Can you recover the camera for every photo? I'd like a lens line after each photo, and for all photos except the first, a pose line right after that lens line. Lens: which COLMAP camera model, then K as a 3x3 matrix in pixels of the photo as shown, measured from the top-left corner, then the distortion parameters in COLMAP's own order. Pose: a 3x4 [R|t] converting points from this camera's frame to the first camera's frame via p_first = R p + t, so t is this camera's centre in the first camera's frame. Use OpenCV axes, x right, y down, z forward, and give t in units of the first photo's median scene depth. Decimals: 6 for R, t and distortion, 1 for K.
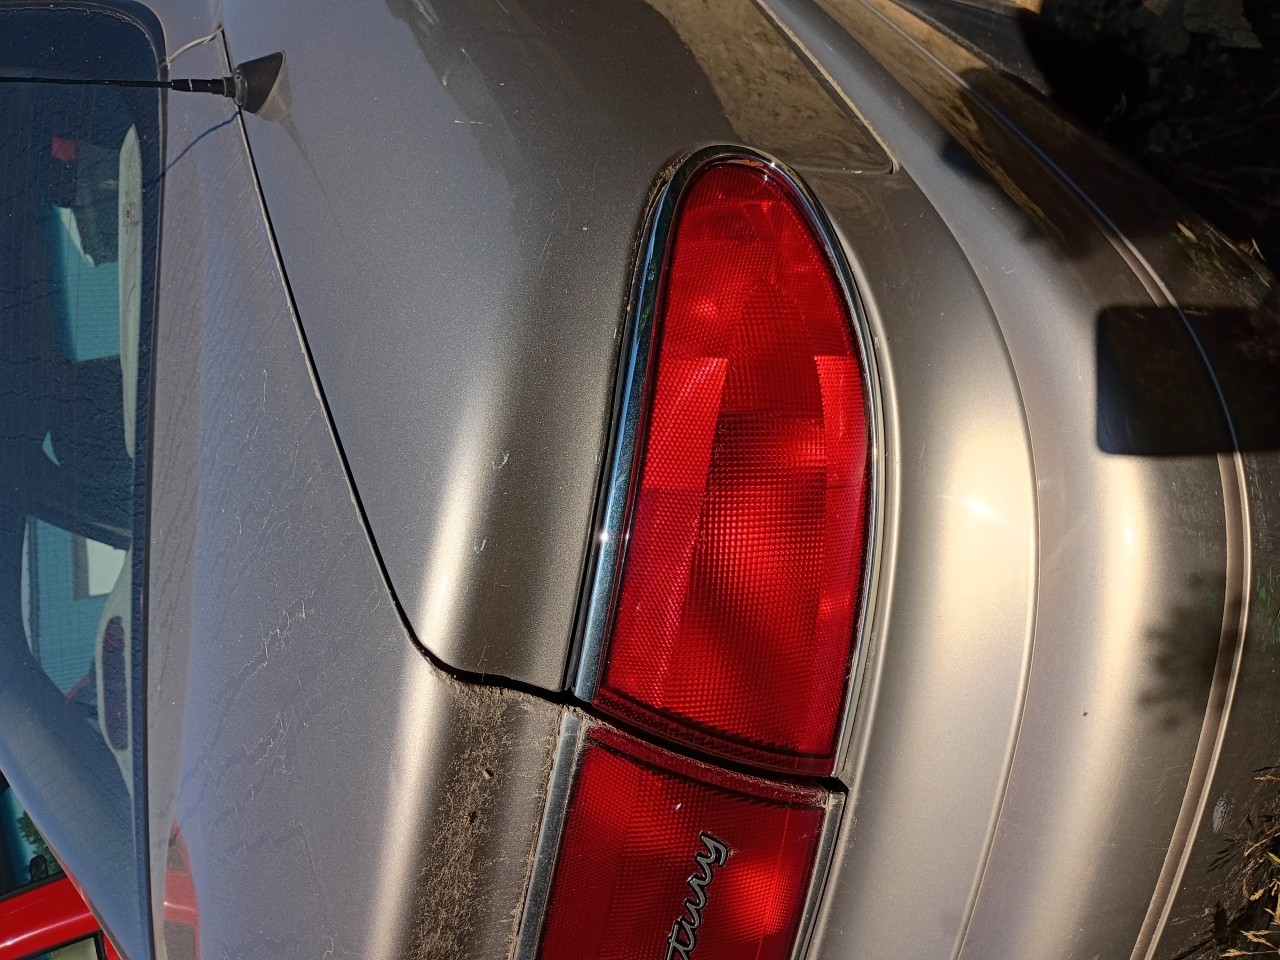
lens RADIAL K [[1065.8, 0, 643.0], [0, 1065.8, 479.0], [0, 0, 1]] dist [0.052824, -0.067196]
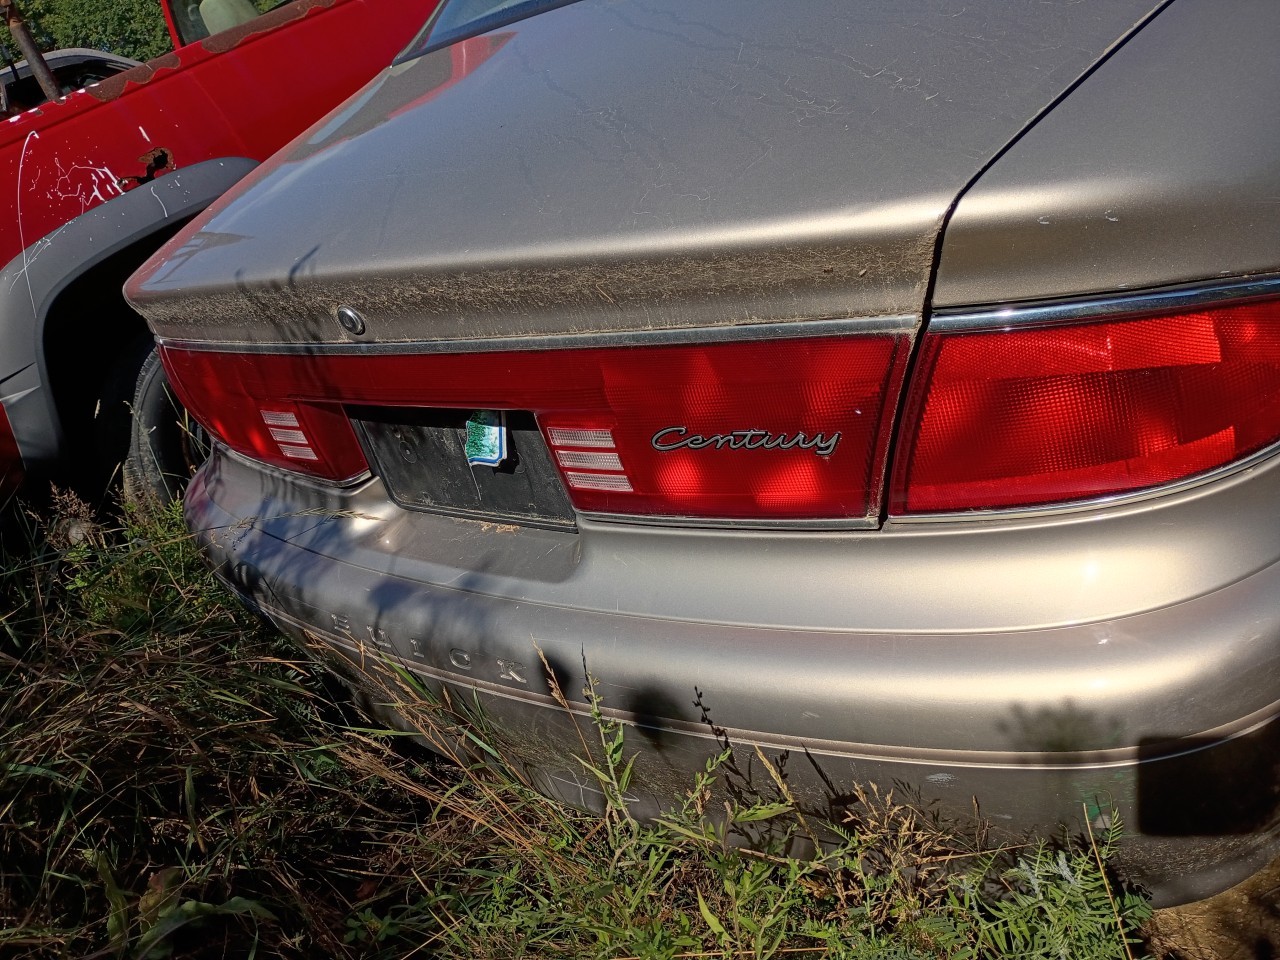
lens RADIAL K [[1065.8, 0, 637.6], [0, 1065.8, 479.4], [0, 0, 1]] dist [0.052824, -0.067196]
pose [[0.263294, 0.960337, 0.091812, -0.087427], [-0.941491, 0.235033, 0.241568, 0.263422], [0.210407, -0.150043, 0.966031, -0.424297]]
